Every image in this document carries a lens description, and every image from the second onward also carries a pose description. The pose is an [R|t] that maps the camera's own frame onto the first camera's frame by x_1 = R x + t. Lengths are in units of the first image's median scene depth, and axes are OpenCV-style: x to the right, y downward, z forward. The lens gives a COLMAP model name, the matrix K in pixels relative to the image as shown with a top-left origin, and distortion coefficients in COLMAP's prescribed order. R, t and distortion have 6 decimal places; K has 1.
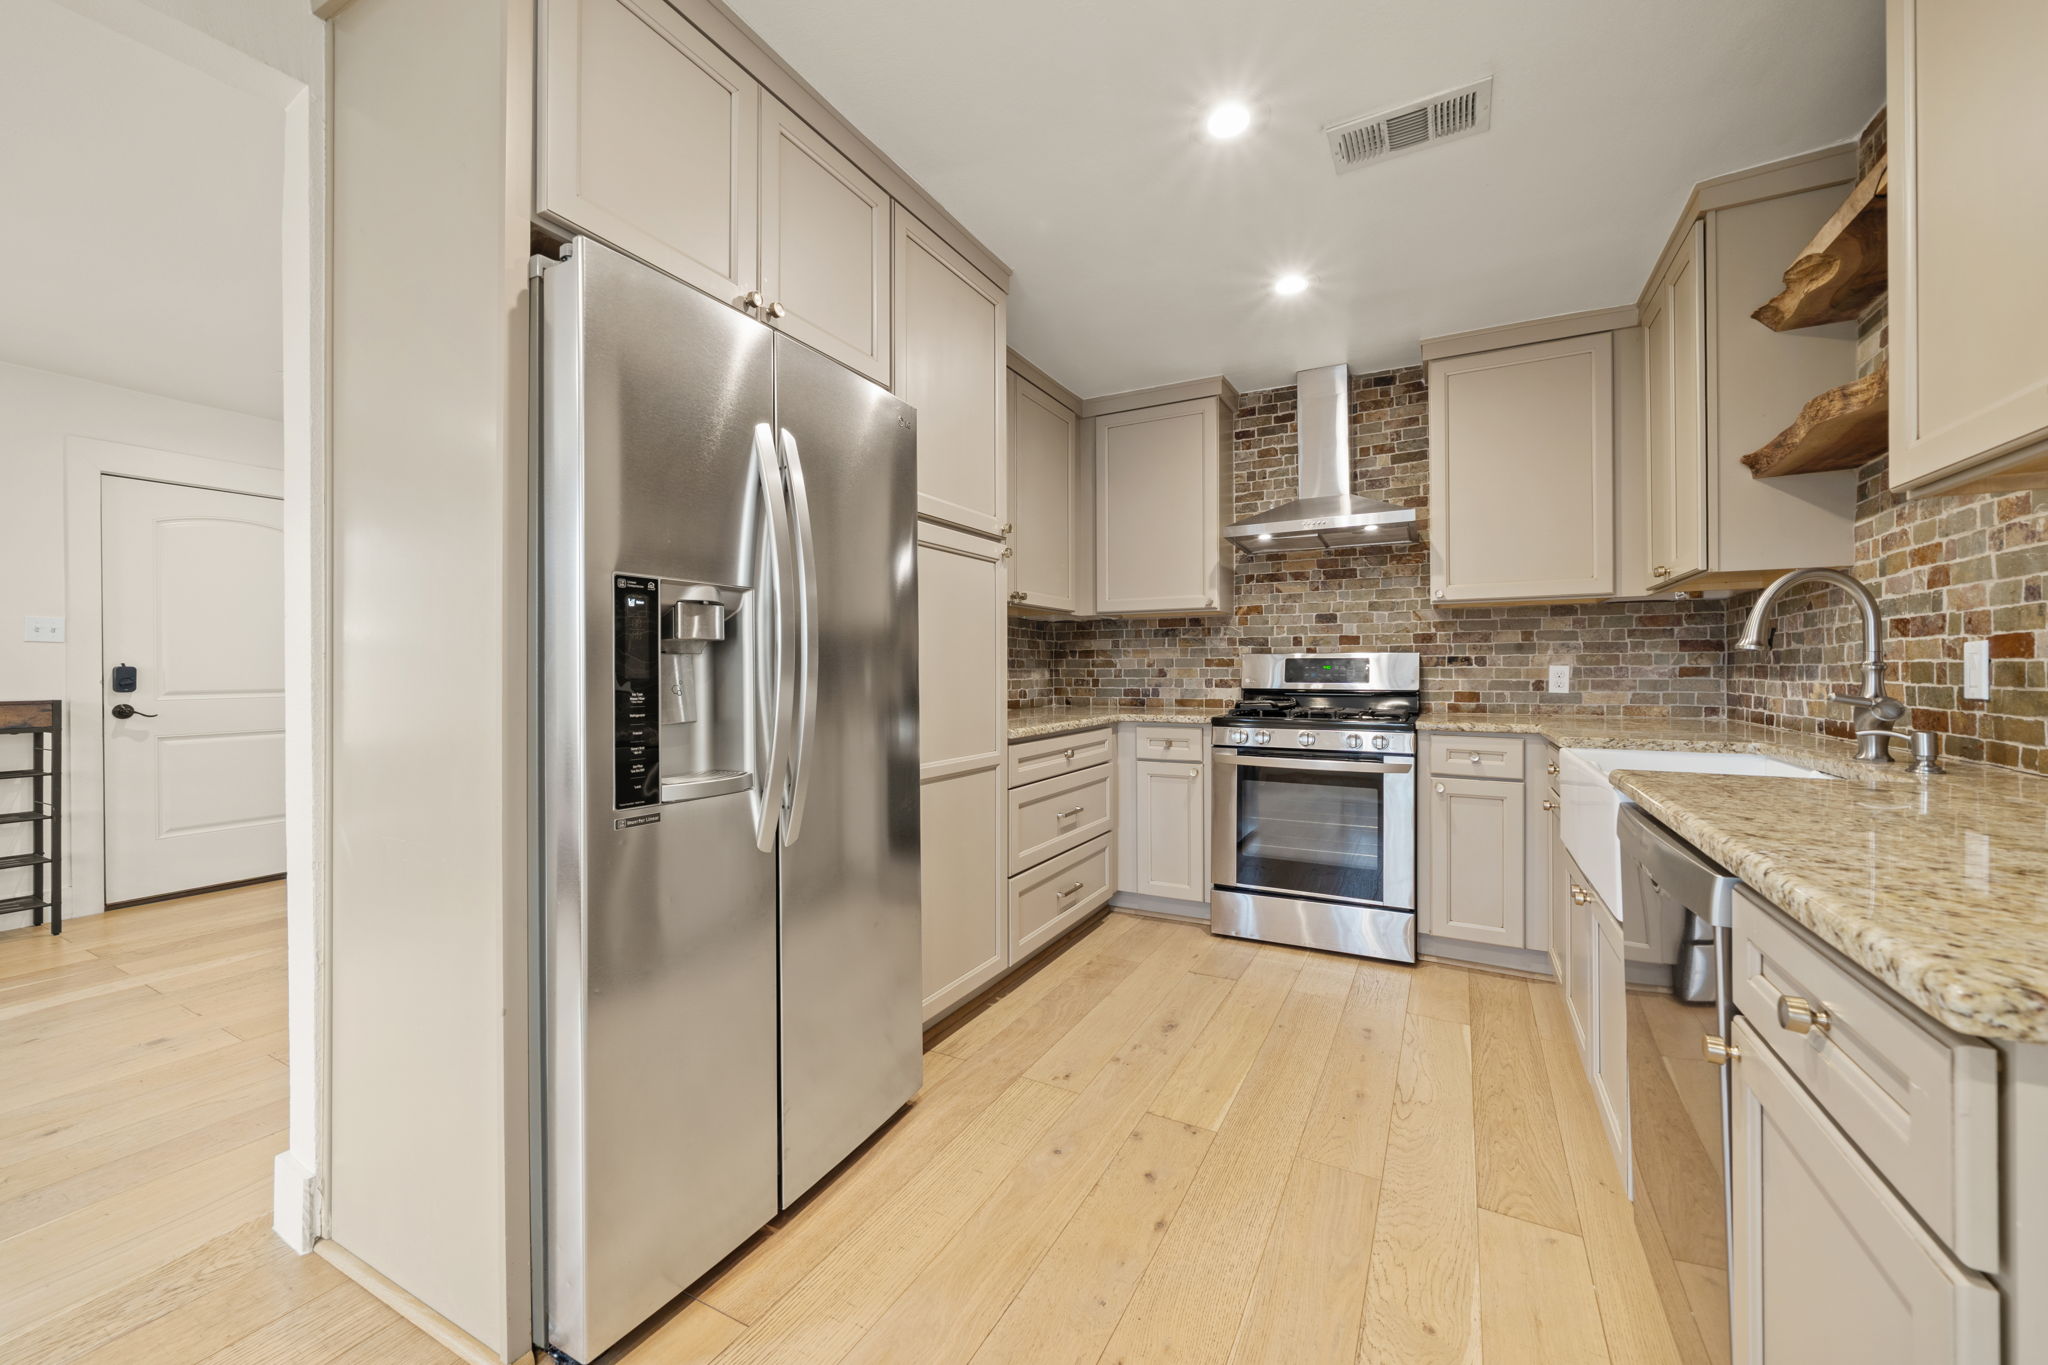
lens RADIAL K [[785.1, 0, 1020.7], [0, 785.1, 667.9], [0, 0, 1]] dist [-0.003344, 0.000225]
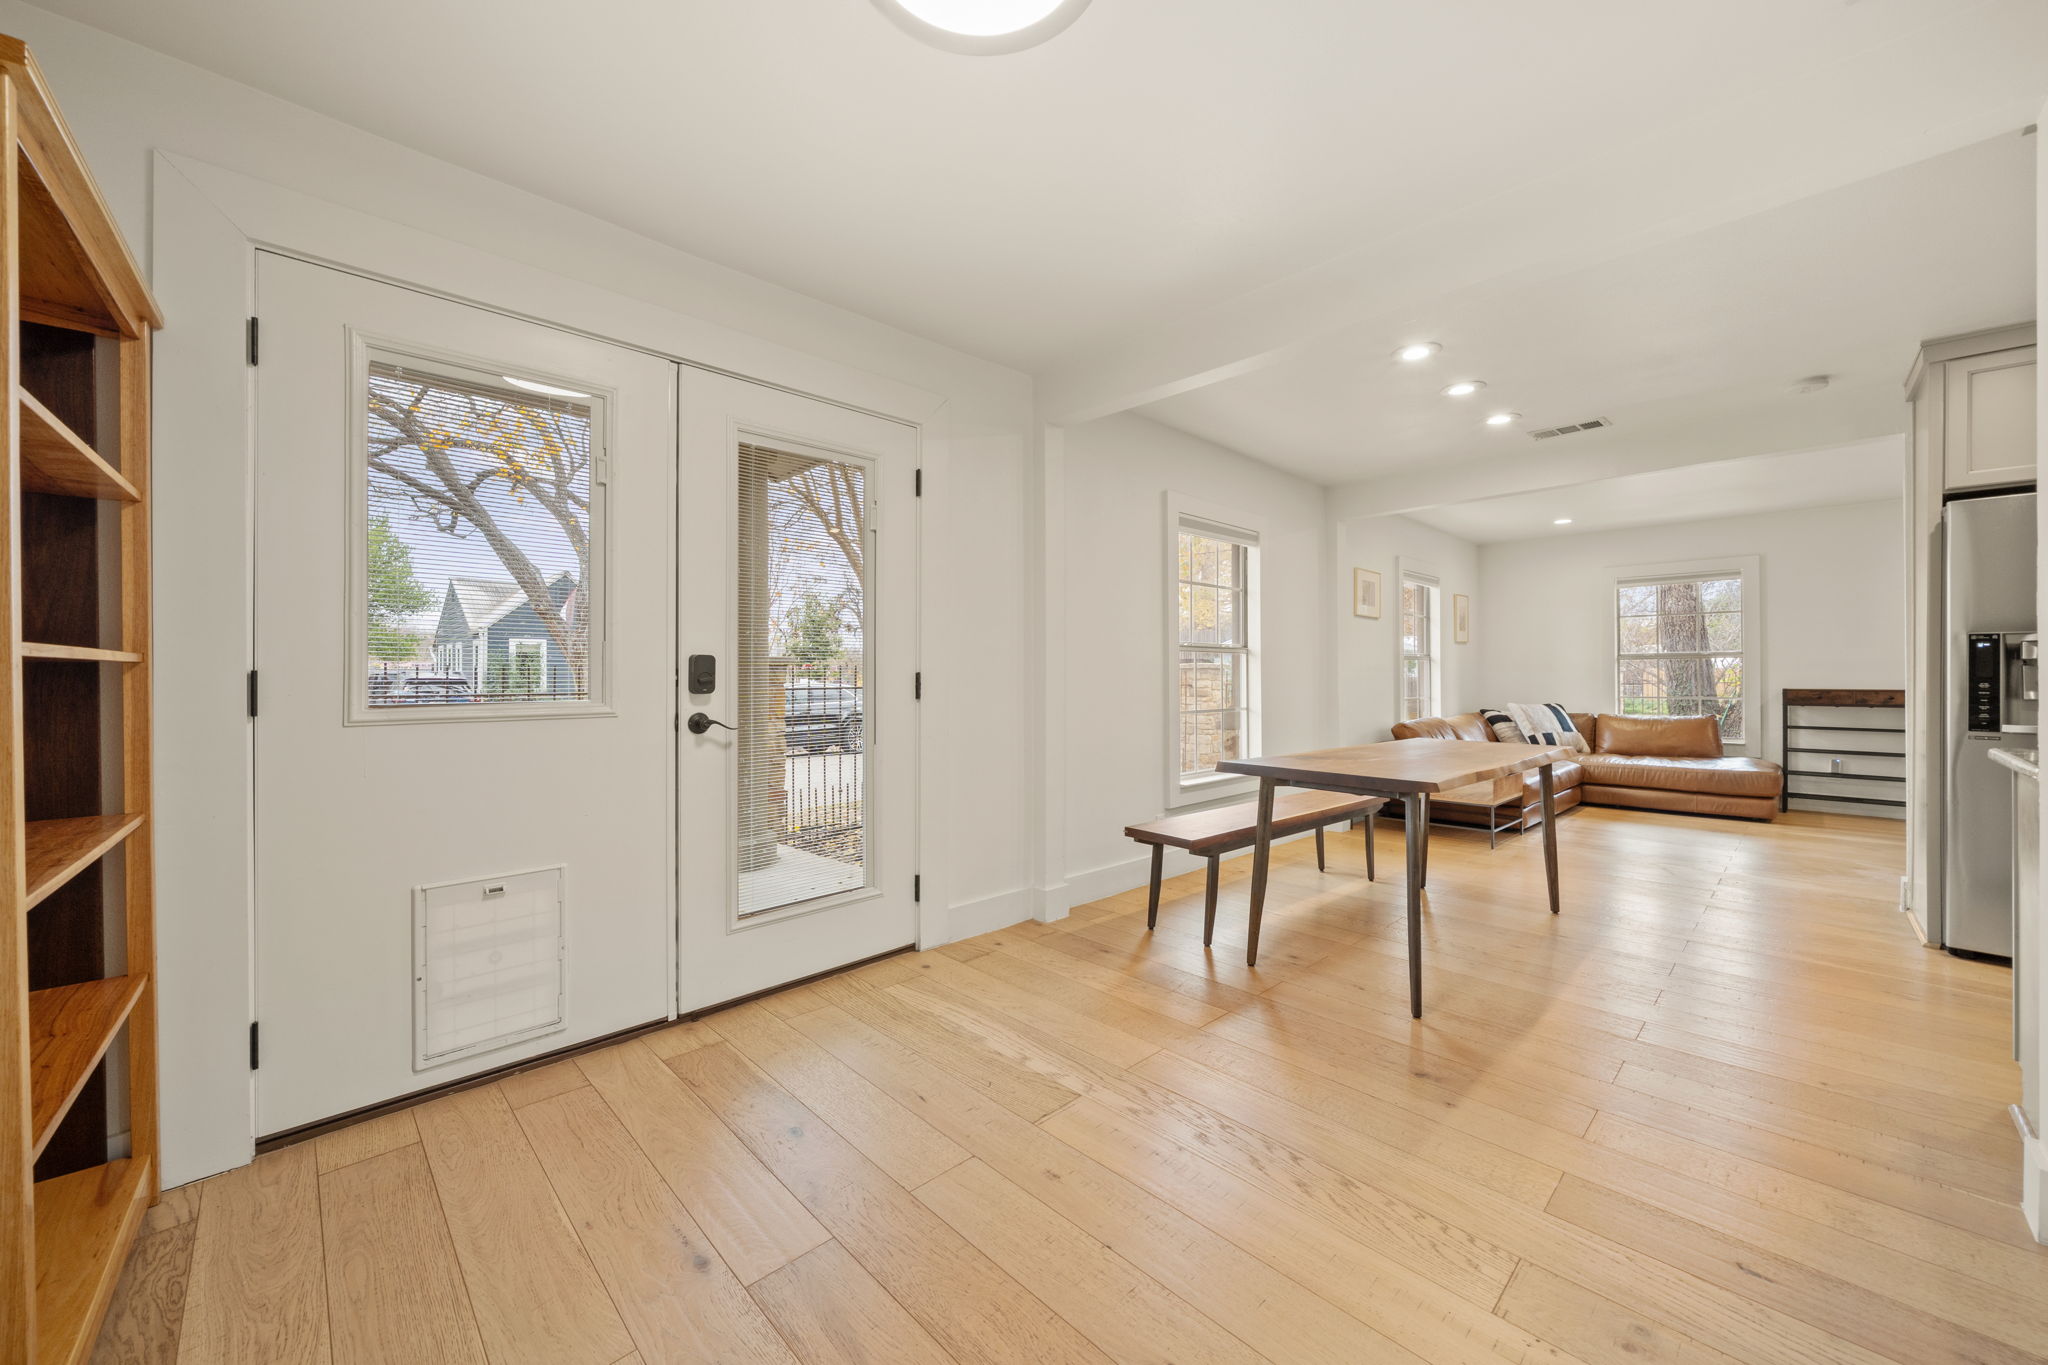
lens RADIAL K [[785.1, 0, 1022.3], [0, 785.1, 670.2], [0, 0, 1]] dist [-0.003344, 0.000225]
pose [[-0.291013, -0.000705, -0.956719, 1.167008], [0.002139, 0.999997, -0.001388, -0.005357], [0.956717, -0.002450, -0.291011, -0.481448]]
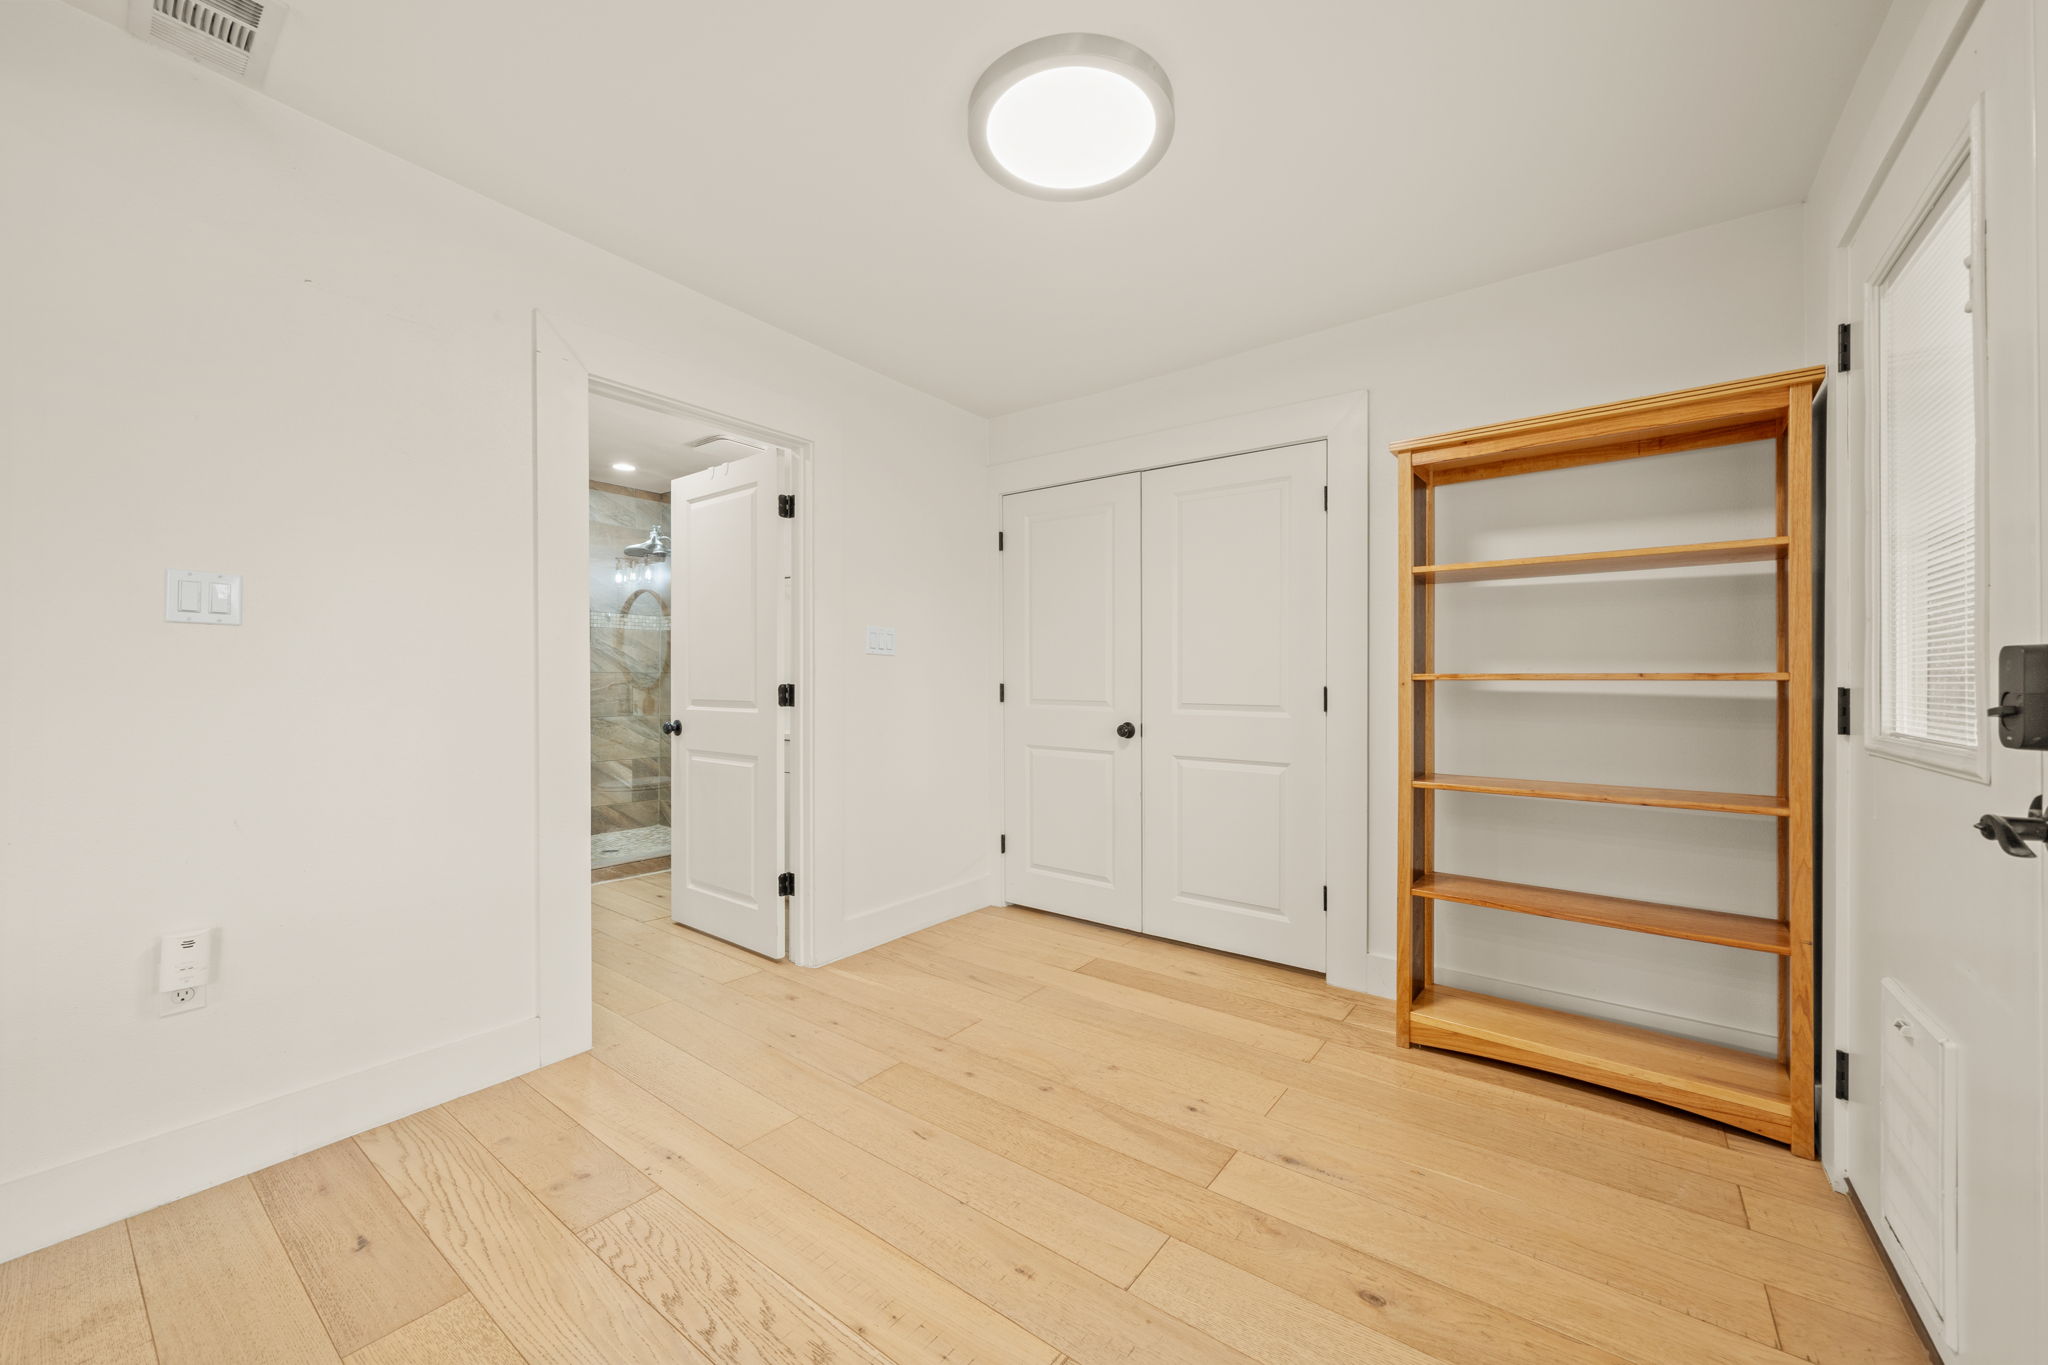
lens RADIAL K [[785.1, 0, 1021.0], [0, 785.1, 680.0], [0, 0, 1]] dist [-0.003344, 0.000225]
pose [[0.140183, 0.001659, 0.990124, 0.065164], [-0.007515, 0.999972, -0.000612, -0.007858], [-0.990097, -0.007355, 0.140192, -0.704083]]
